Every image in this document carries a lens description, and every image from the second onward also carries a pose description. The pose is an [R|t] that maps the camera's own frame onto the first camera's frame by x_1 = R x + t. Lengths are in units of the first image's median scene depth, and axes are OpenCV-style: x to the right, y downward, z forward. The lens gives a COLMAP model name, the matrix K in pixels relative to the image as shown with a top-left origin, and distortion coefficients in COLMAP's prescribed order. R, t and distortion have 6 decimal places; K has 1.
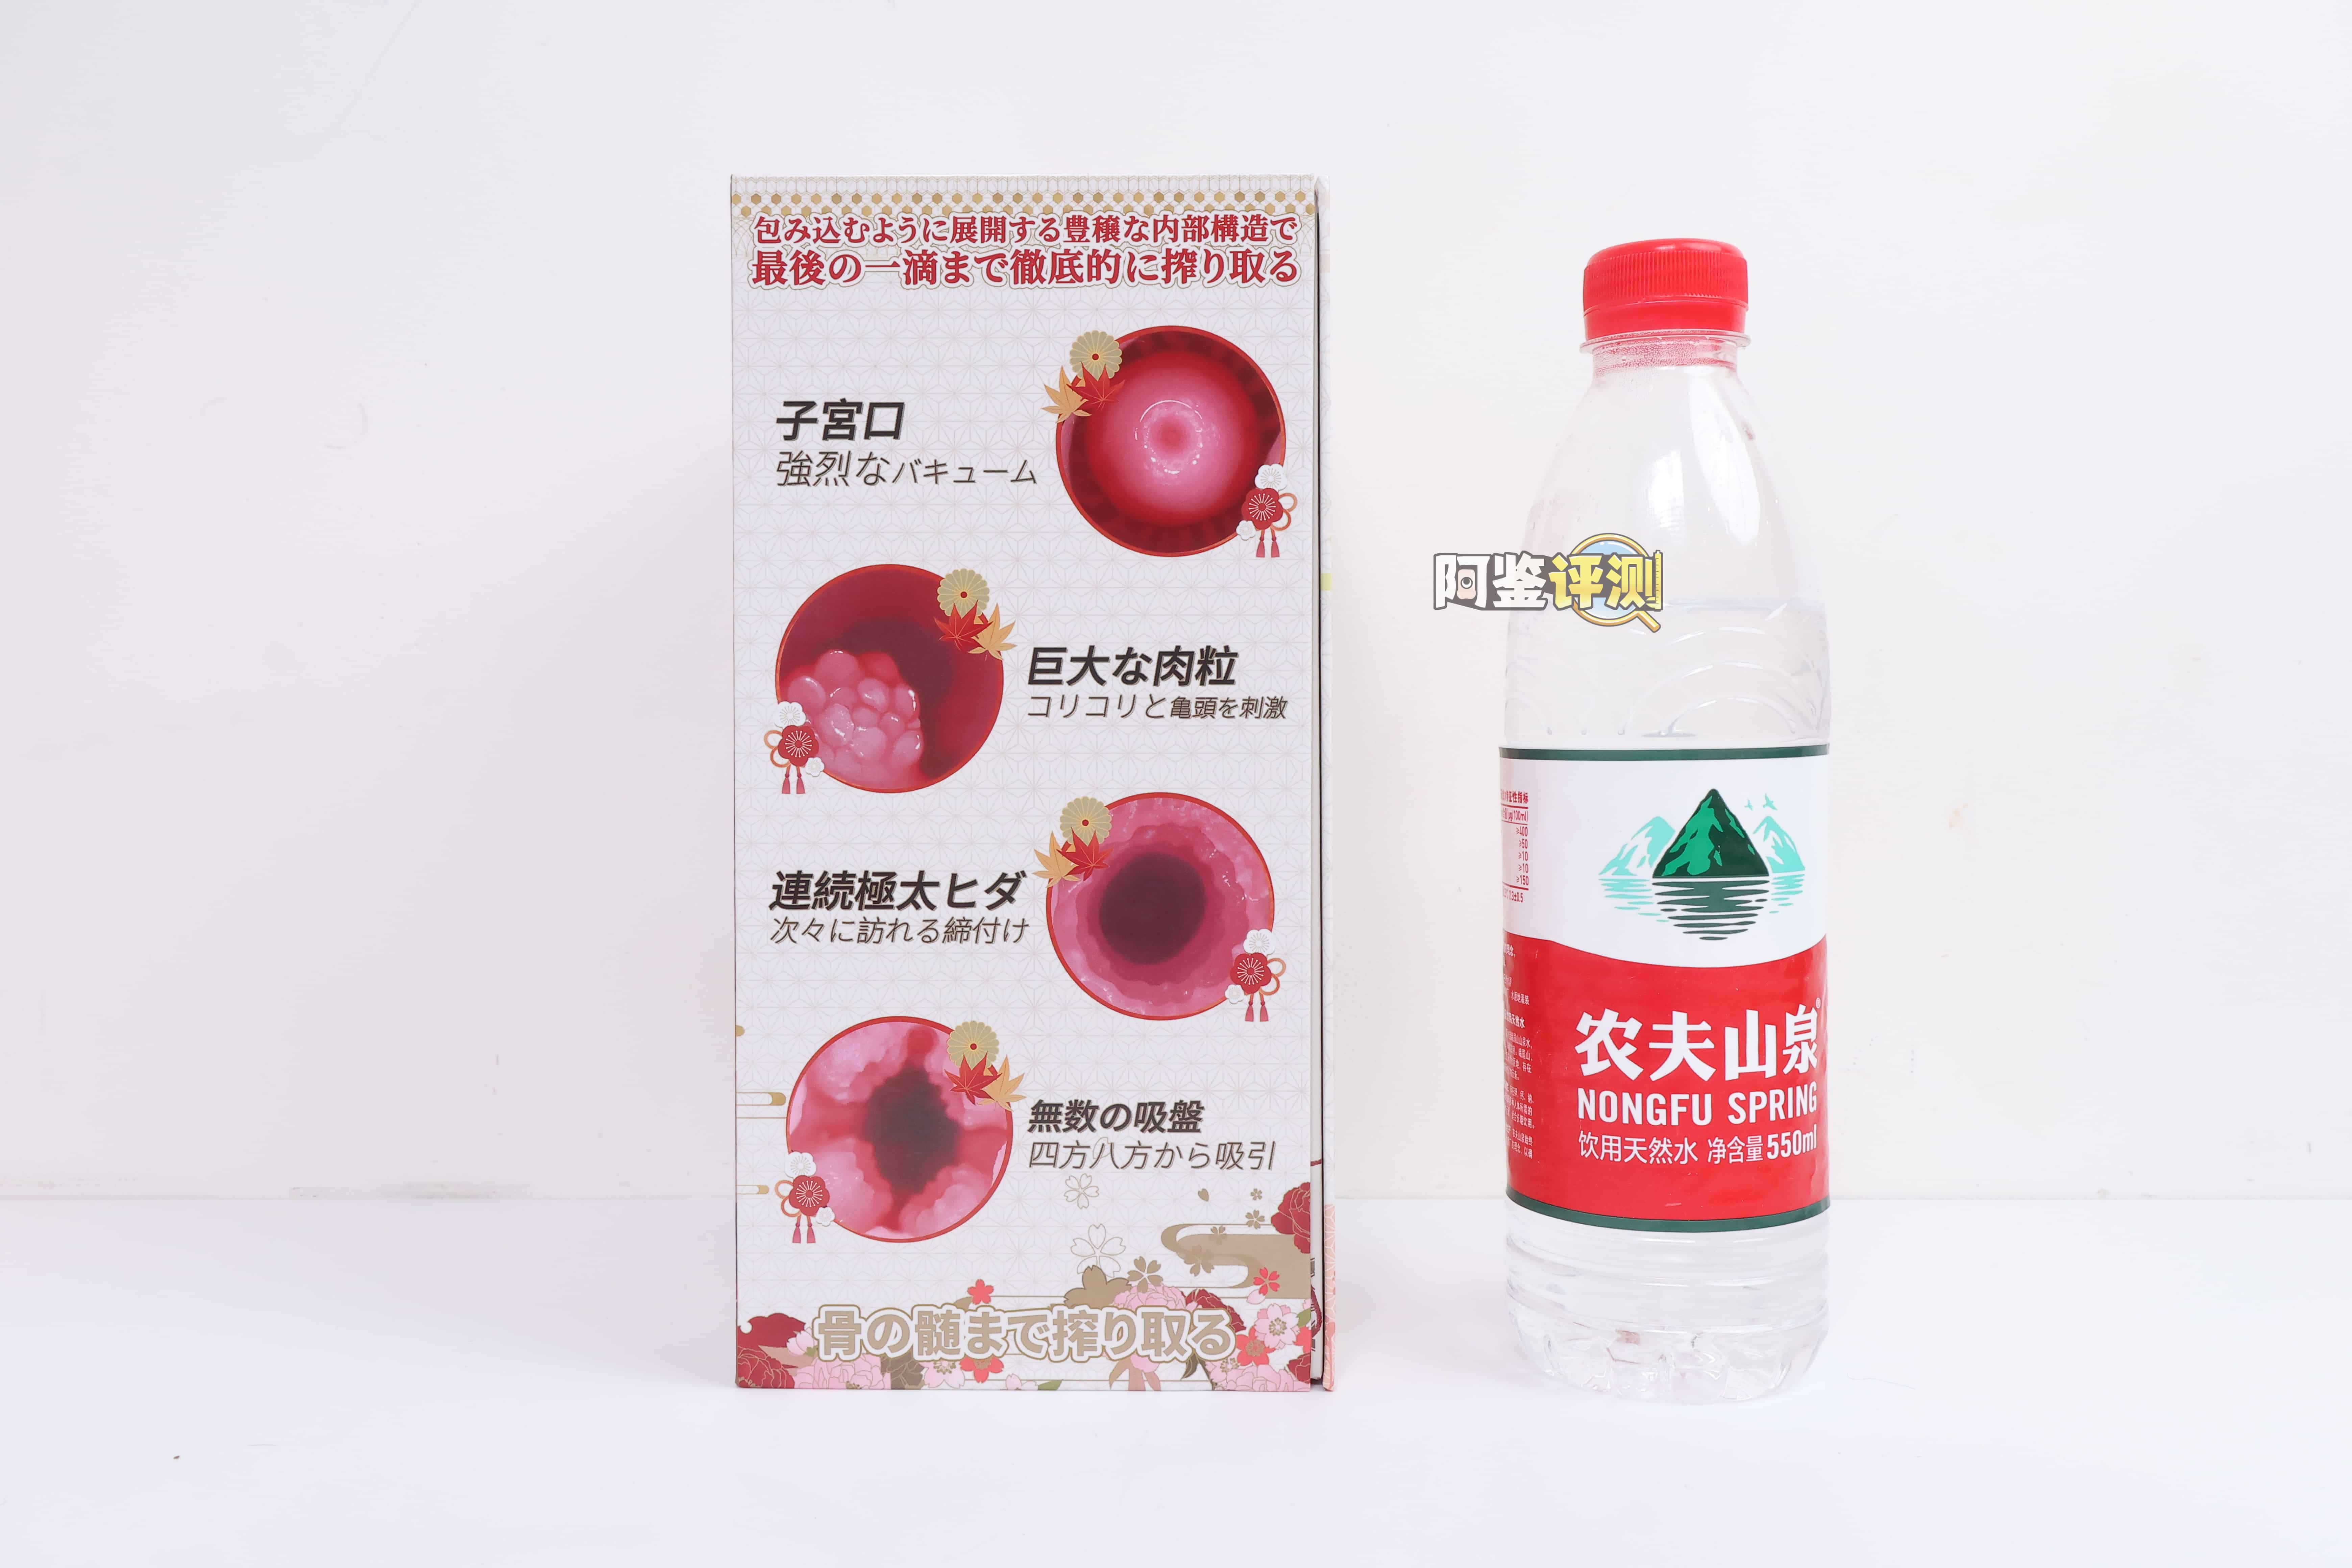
lens RADIAL K [[2263.7, 0, 1161.1], [0, 2263.7, 785.3], [0, 0, 1]] dist [0.011619, 0.000000]
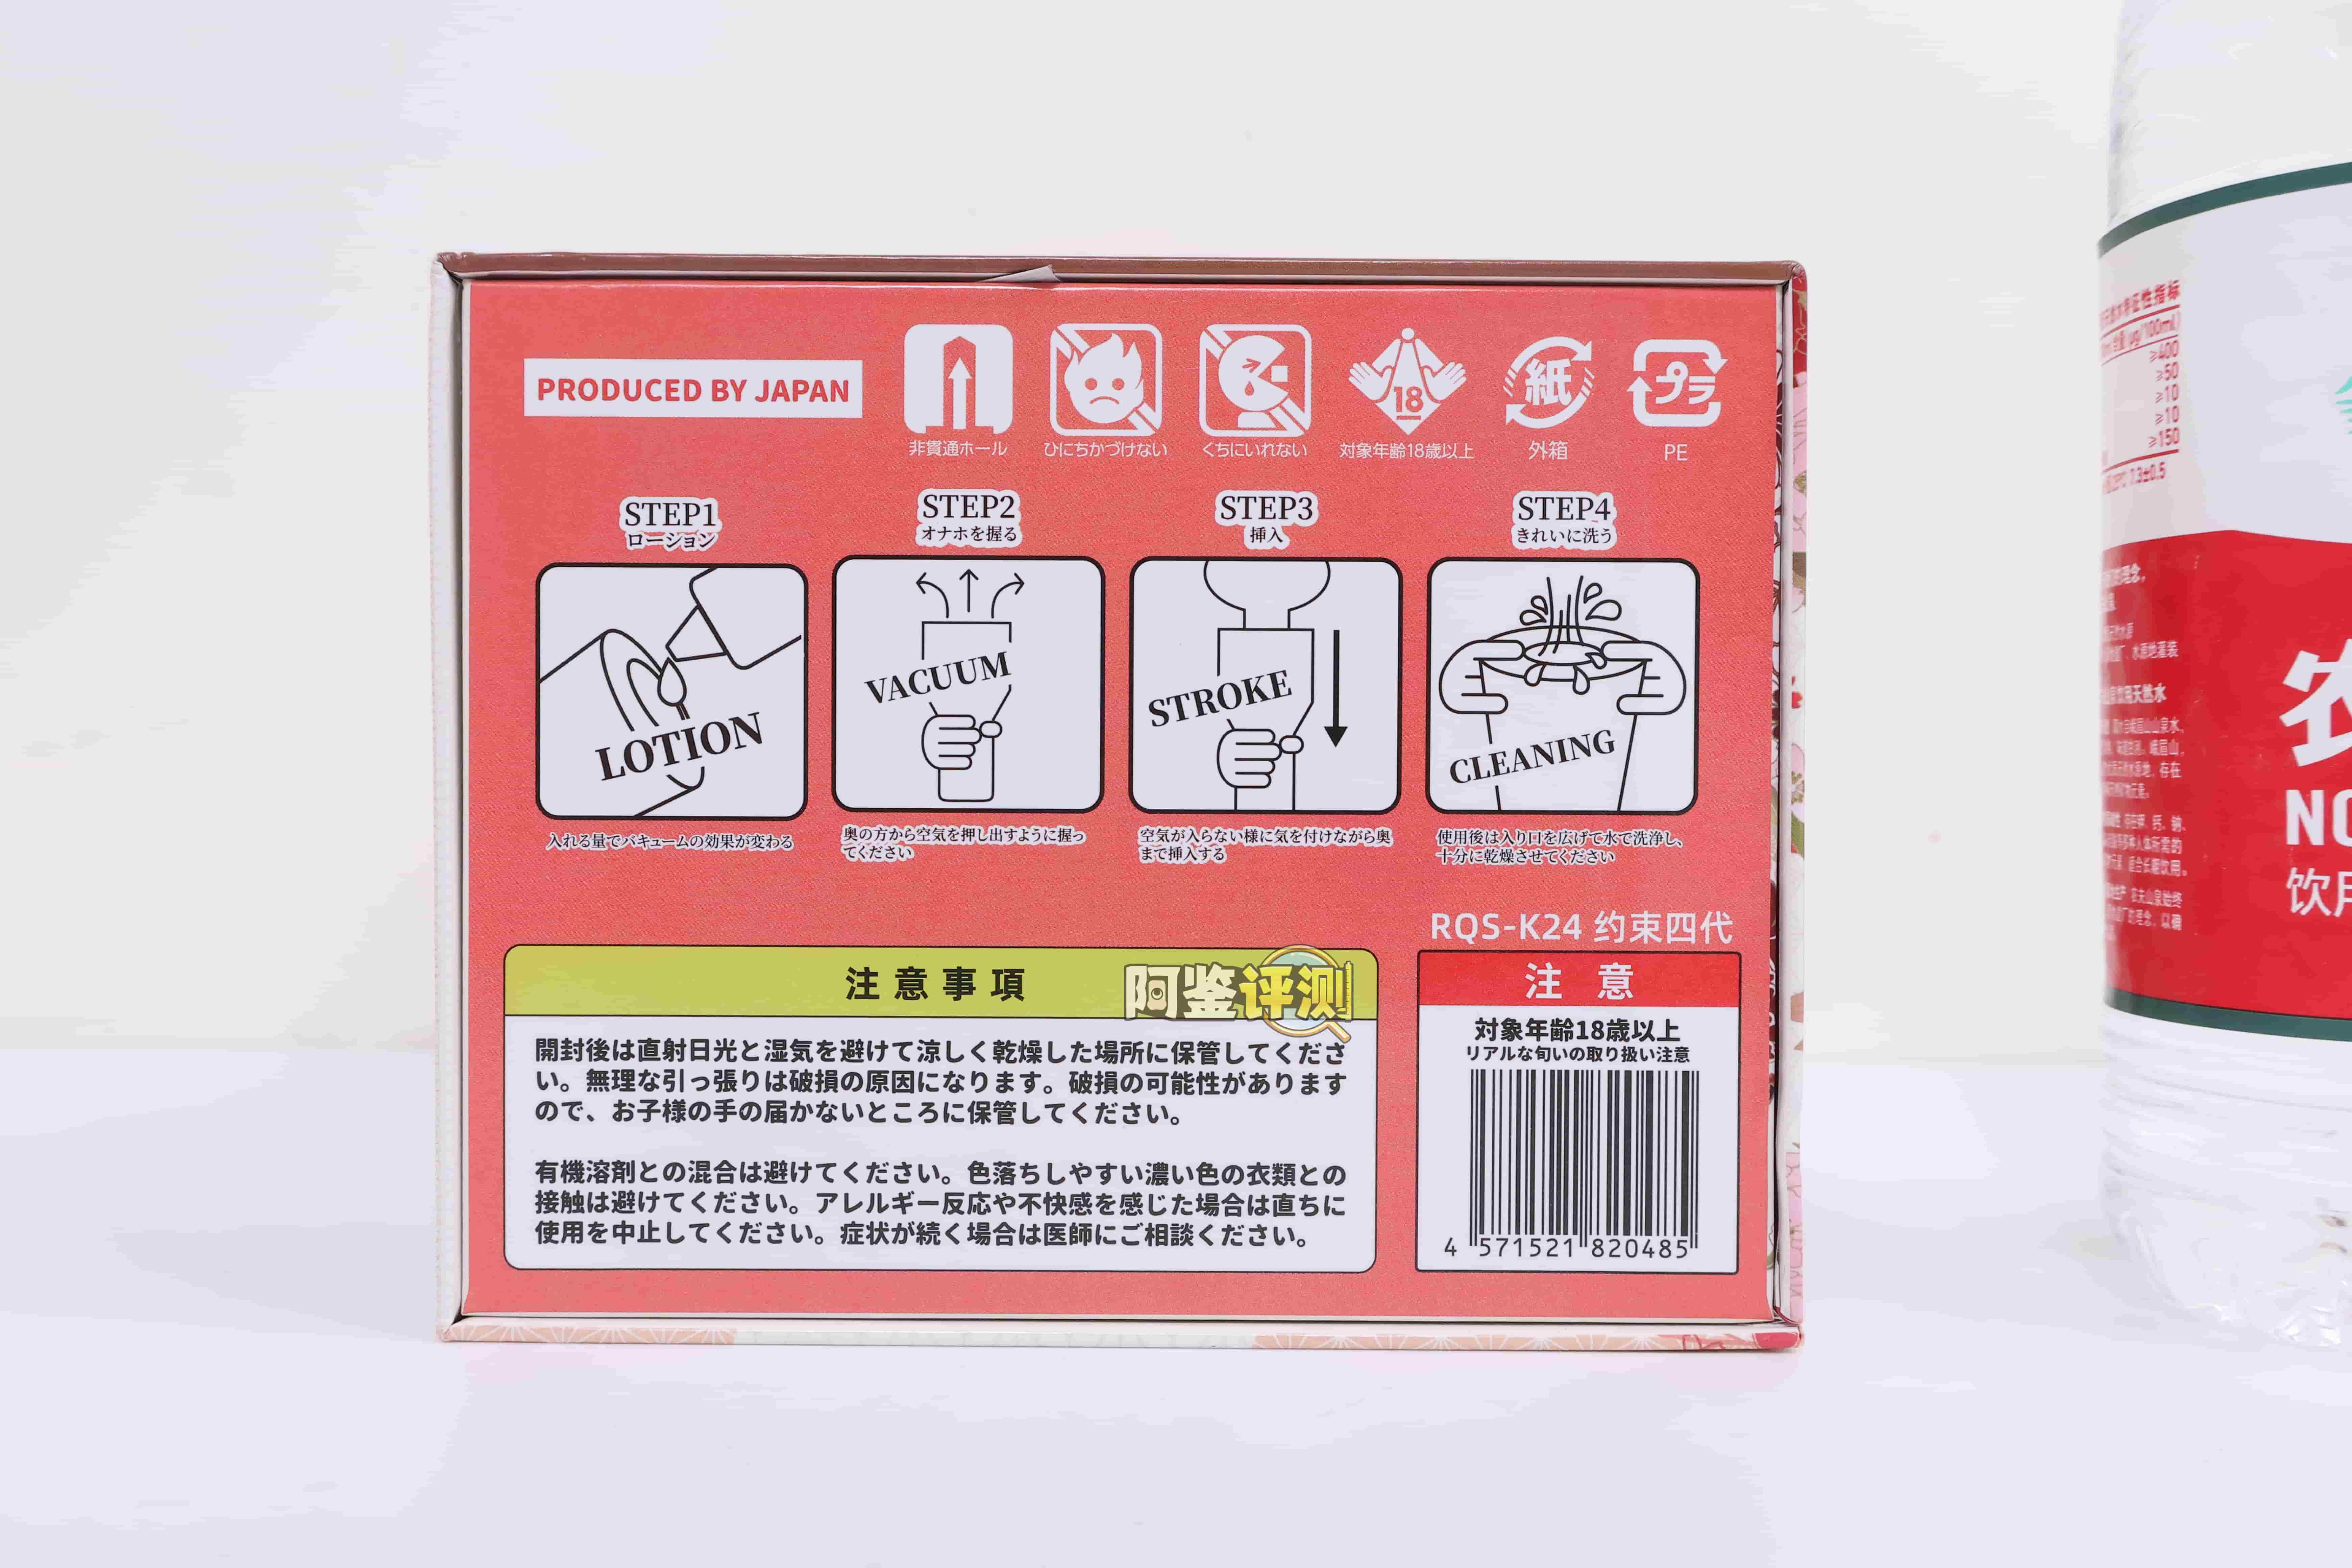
lens RADIAL K [[2263.7, 0, 1189.8], [0, 2263.7, 776.4], [0, 0, 1]] dist [0.011619, 0.000000]
pose [[0.996403, 0.011141, -0.084005, -0.035816], [-0.013425, 0.999554, -0.026673, 0.150242], [0.083670, 0.027705, 0.996108, 0.431859]]
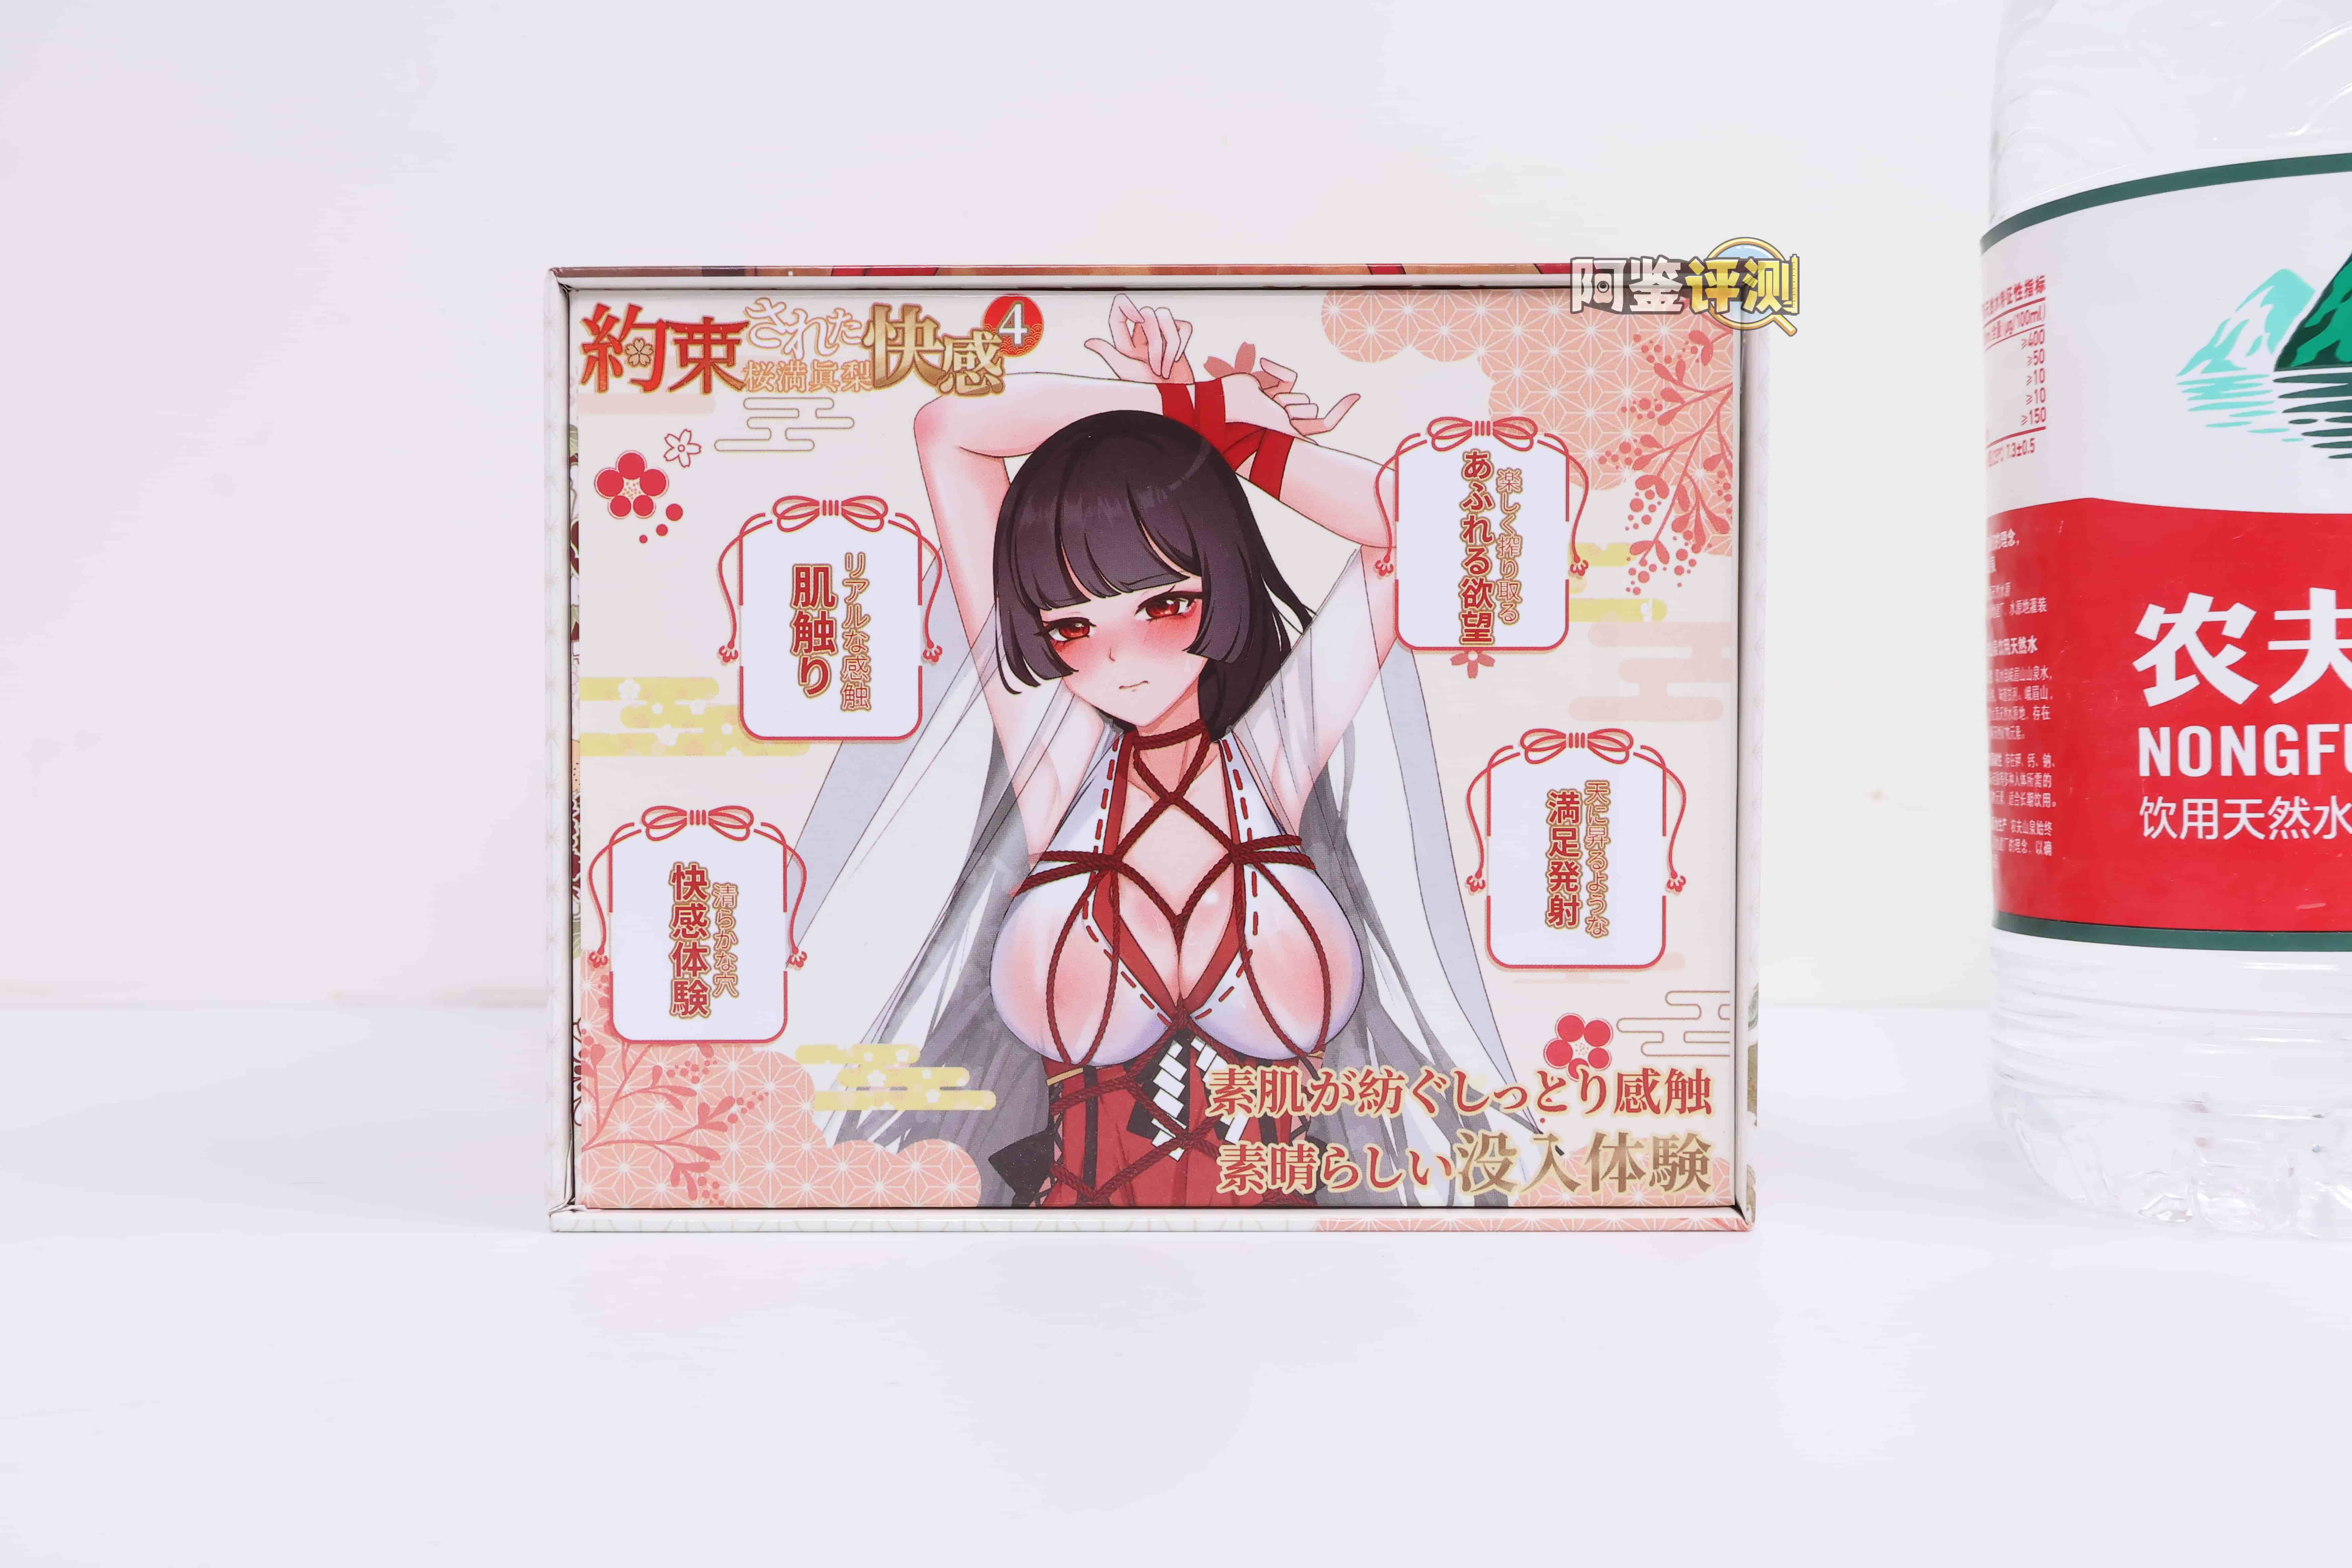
lens RADIAL K [[2263.7, 0, 1170.6], [0, 2263.7, 785.7], [0, 0, 1]] dist [0.011619, 0.000000]
pose [[0.995835, 0.000150, -0.091174, -0.023940], [-0.001717, 0.999852, -0.017111, 0.162340], [0.091158, 0.017196, 0.995688, 0.359992]]
